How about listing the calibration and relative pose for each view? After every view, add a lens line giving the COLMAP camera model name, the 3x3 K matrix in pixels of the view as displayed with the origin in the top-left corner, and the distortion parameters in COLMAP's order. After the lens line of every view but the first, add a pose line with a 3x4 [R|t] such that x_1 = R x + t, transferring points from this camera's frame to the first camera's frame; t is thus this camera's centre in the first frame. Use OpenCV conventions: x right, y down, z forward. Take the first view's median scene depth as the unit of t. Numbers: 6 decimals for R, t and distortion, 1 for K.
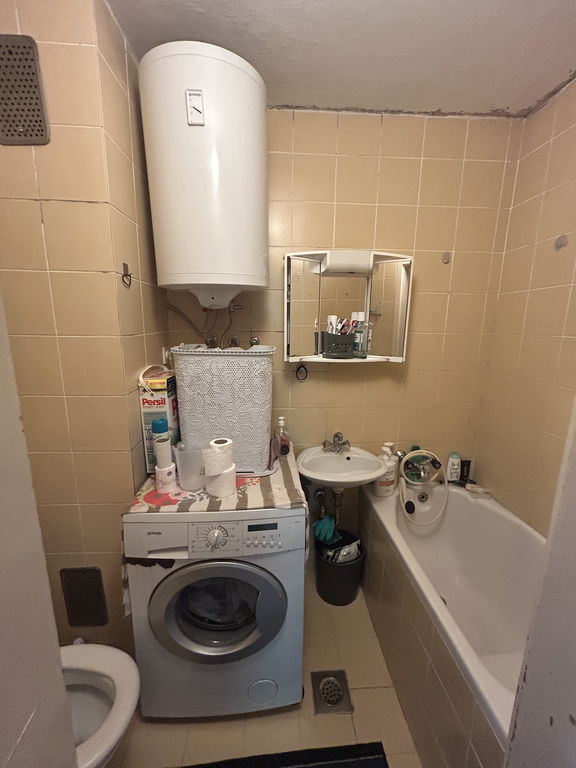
lens RADIAL K [[307.9, 0, 289.1], [0, 307.9, 384.4], [0, 0, 1]] dist [-0.000904, 0.000032]
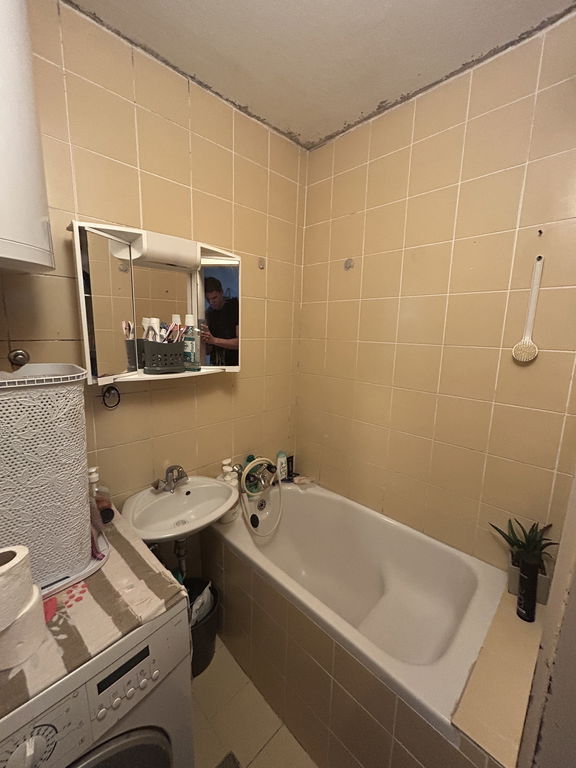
lens RADIAL K [[307.9, 0, 287.2], [0, 307.9, 383.6], [0, 0, 1]] dist [-0.000904, 0.000032]
pose [[0.749169, -0.108428, 0.653444, -0.126415], [0.113123, 0.992962, 0.035070, -0.052969], [-0.652647, 0.047646, 0.756162, 0.217573]]
